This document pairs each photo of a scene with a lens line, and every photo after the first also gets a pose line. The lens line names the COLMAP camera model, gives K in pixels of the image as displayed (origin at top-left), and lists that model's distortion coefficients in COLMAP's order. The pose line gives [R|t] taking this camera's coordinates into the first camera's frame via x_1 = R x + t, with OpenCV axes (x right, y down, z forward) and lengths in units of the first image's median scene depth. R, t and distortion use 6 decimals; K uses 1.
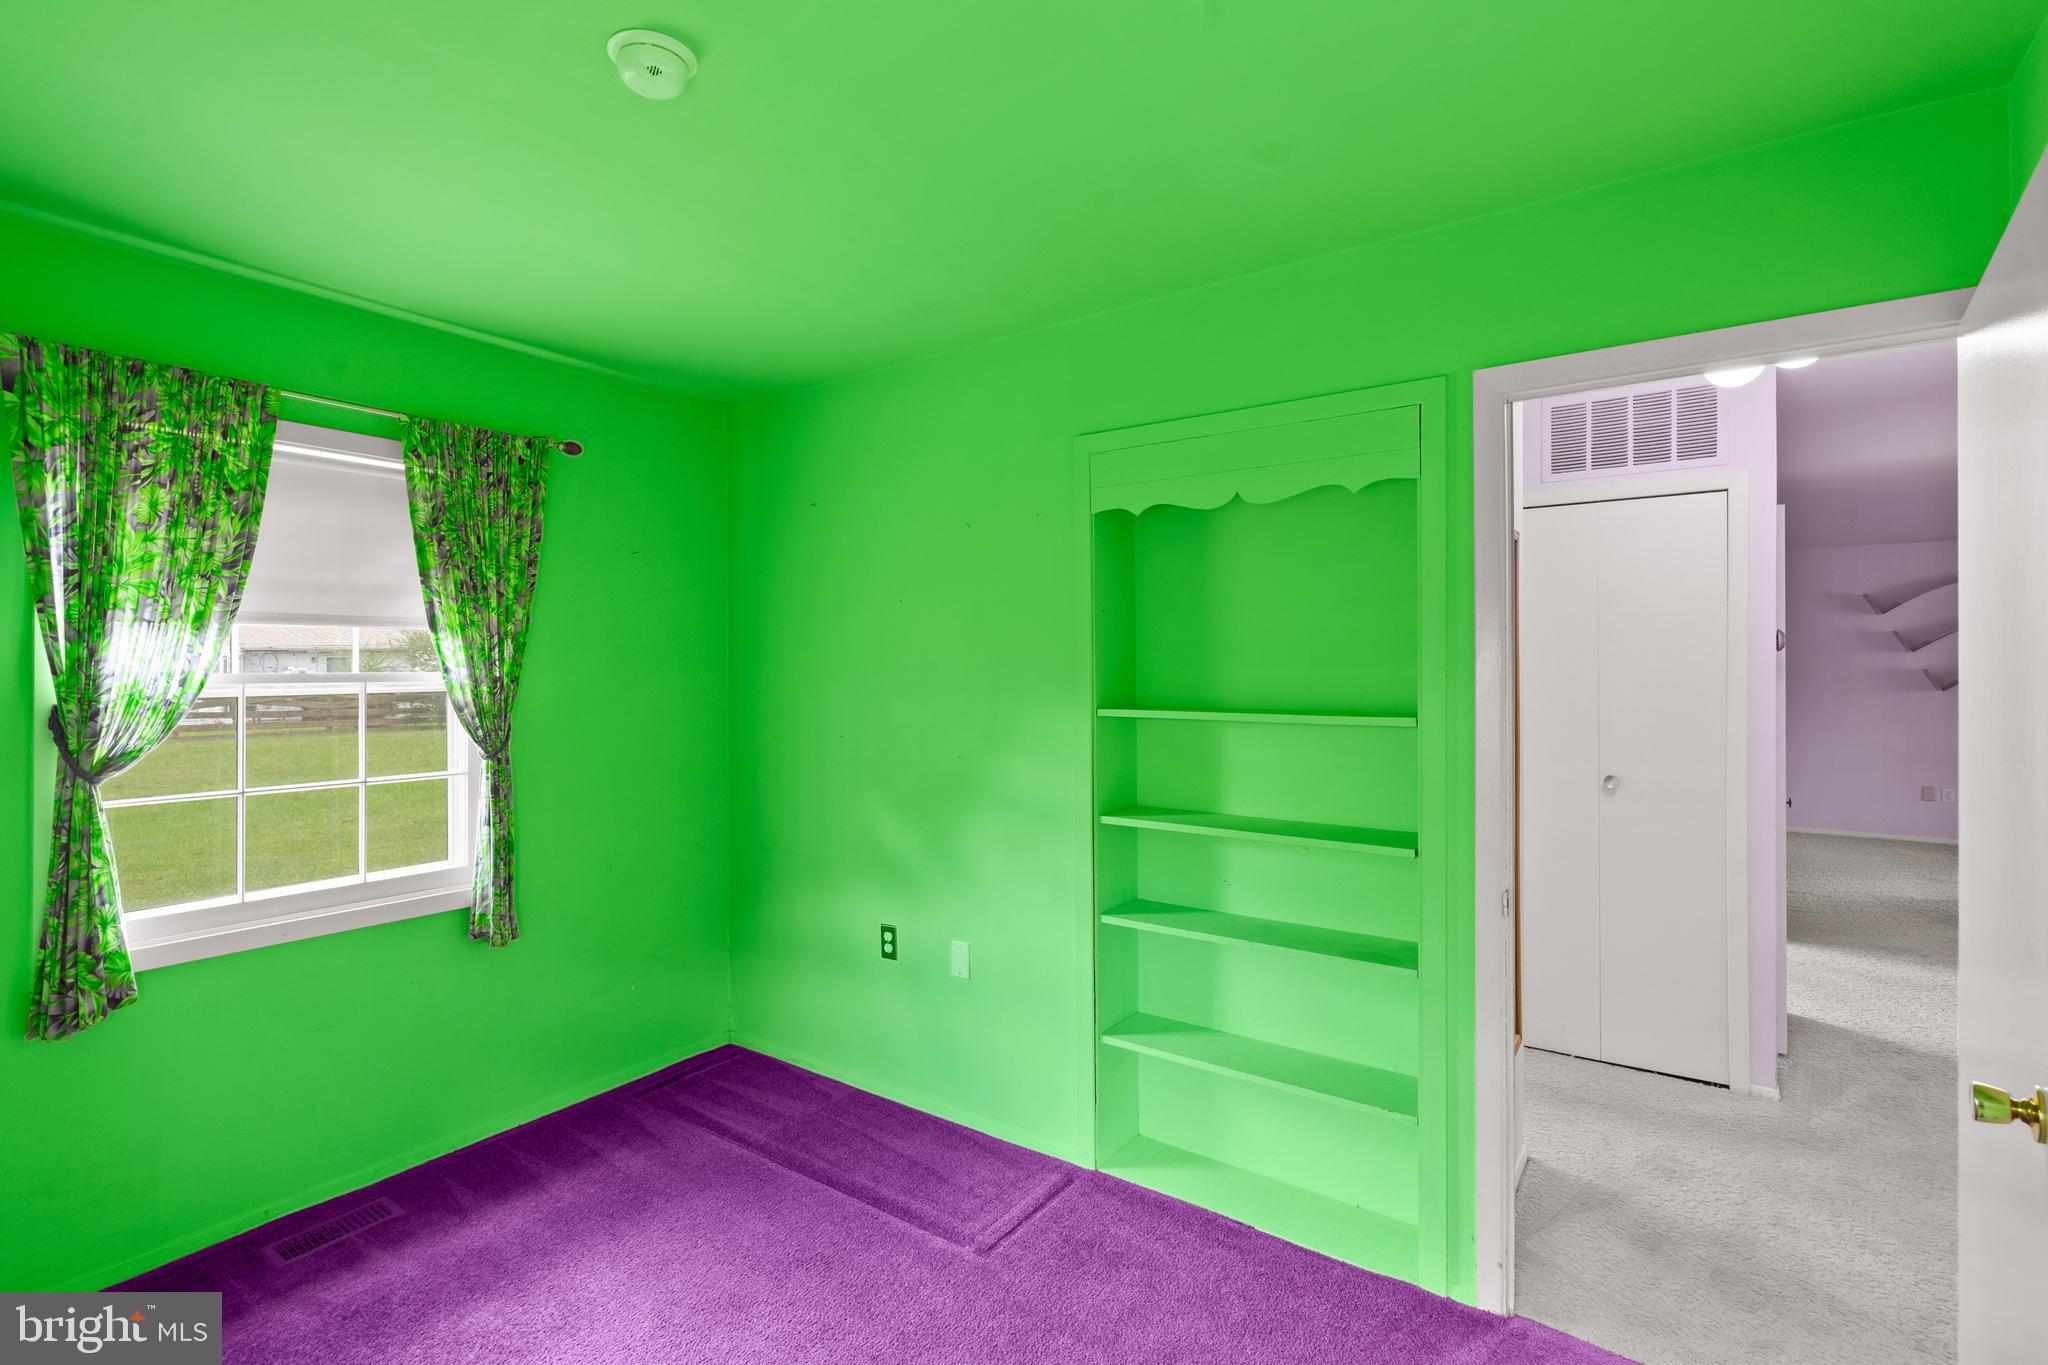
lens RADIAL K [[939.3, 0, 1028.8], [0, 939.3, 674.5], [0, 0, 1]] dist [-0.000653, -0.000113]
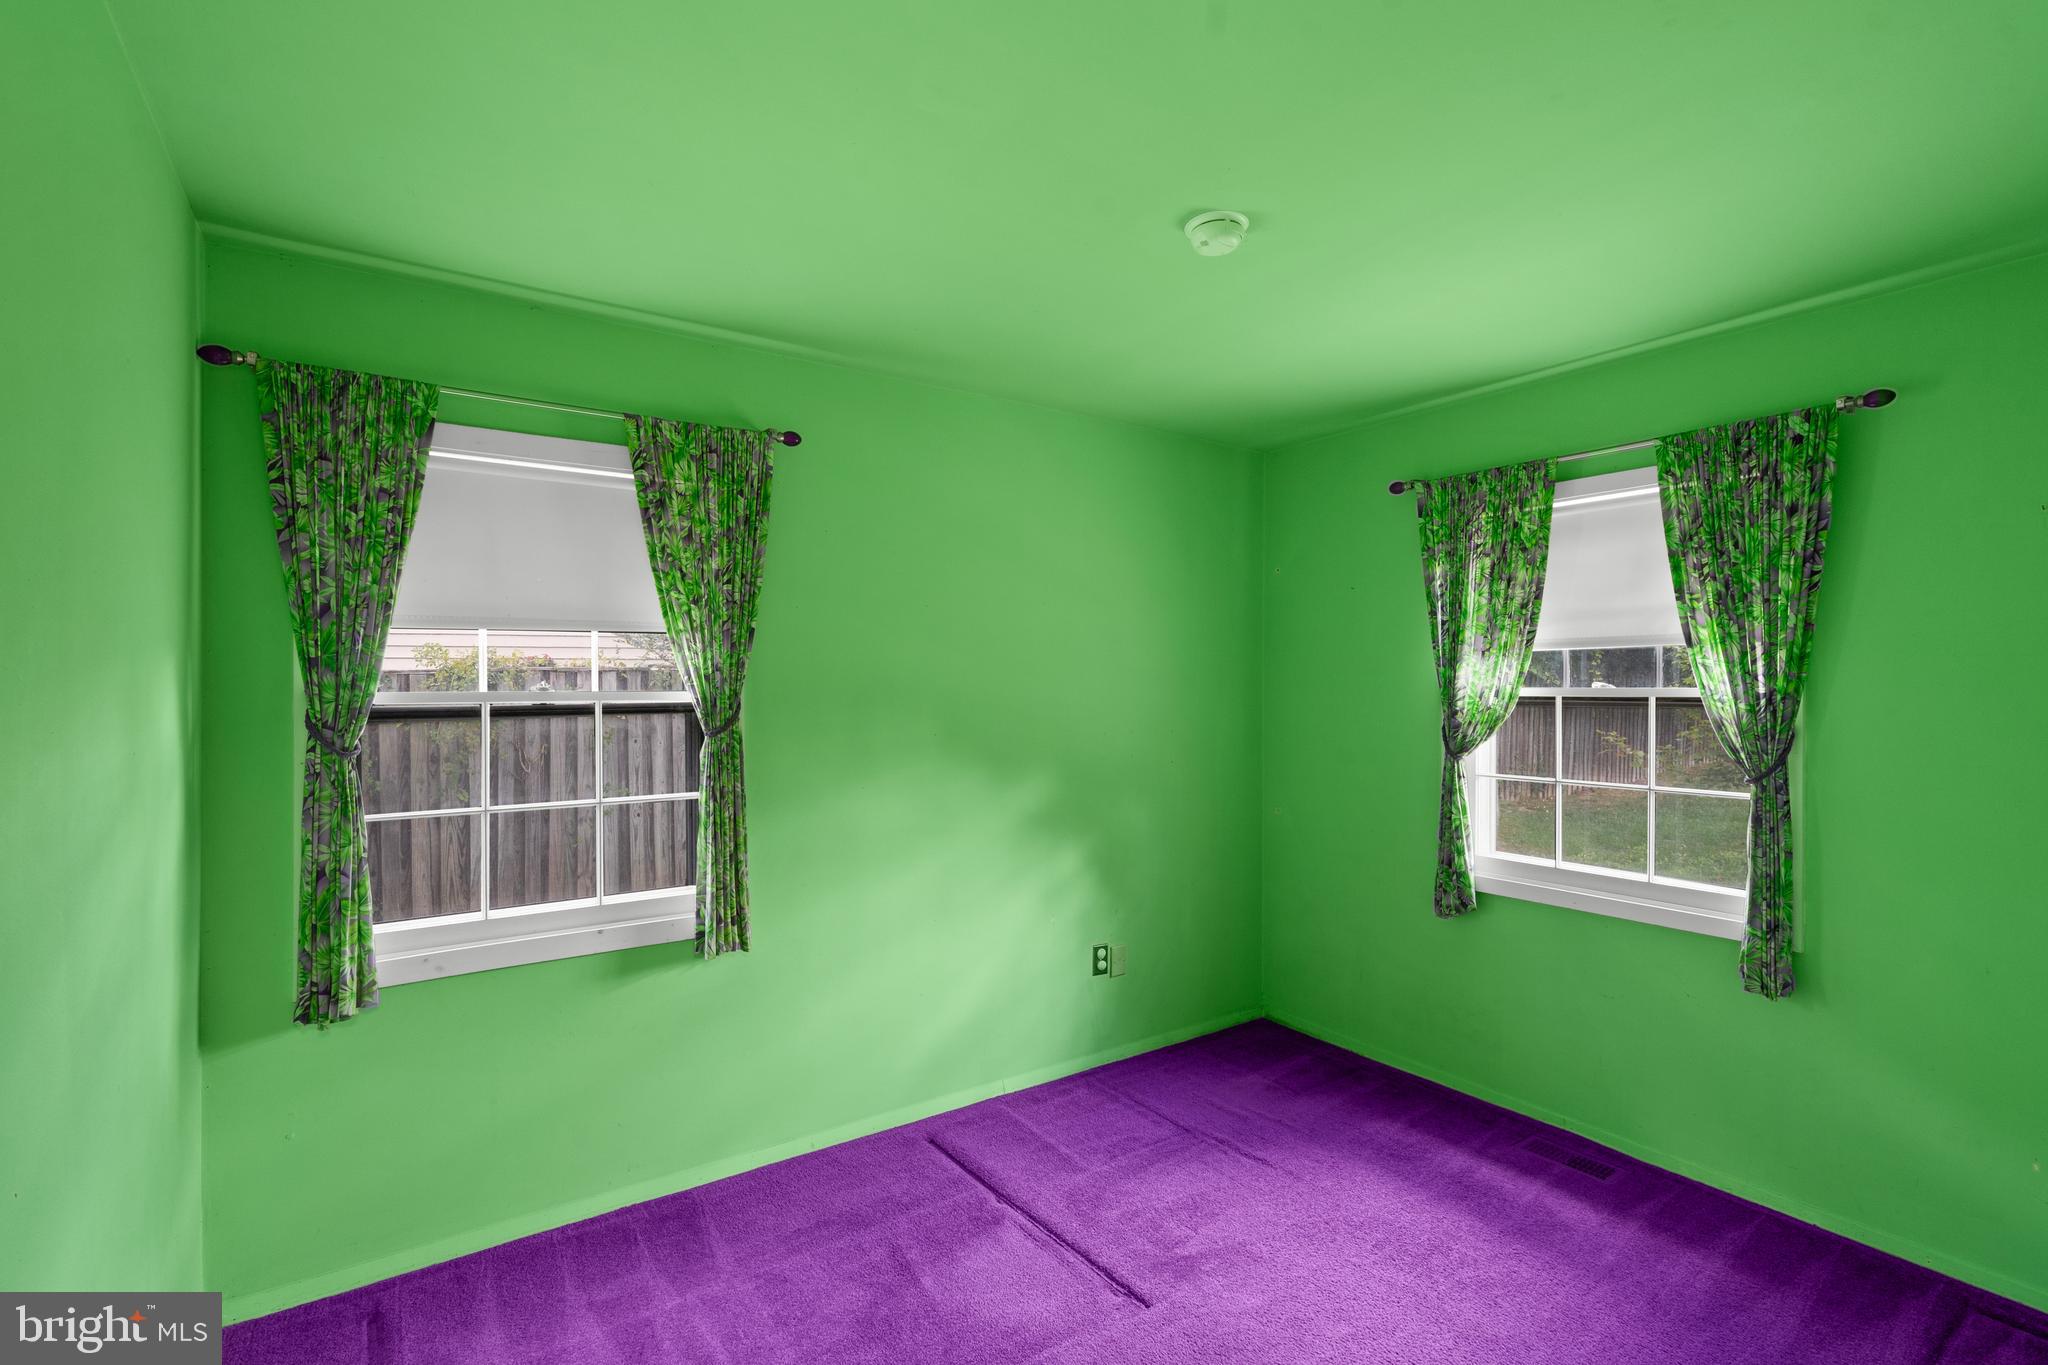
lens RADIAL K [[934.4, 0, 1025.5], [0, 934.4, 696.7], [0, 0, 1]] dist [0.000327, -0.000232]
pose [[-0.346049, 0.016983, -0.938063, 0.605887], [-0.002111, 0.999820, 0.018879, -0.011354], [0.938214, 0.008513, -0.345951, 0.775668]]
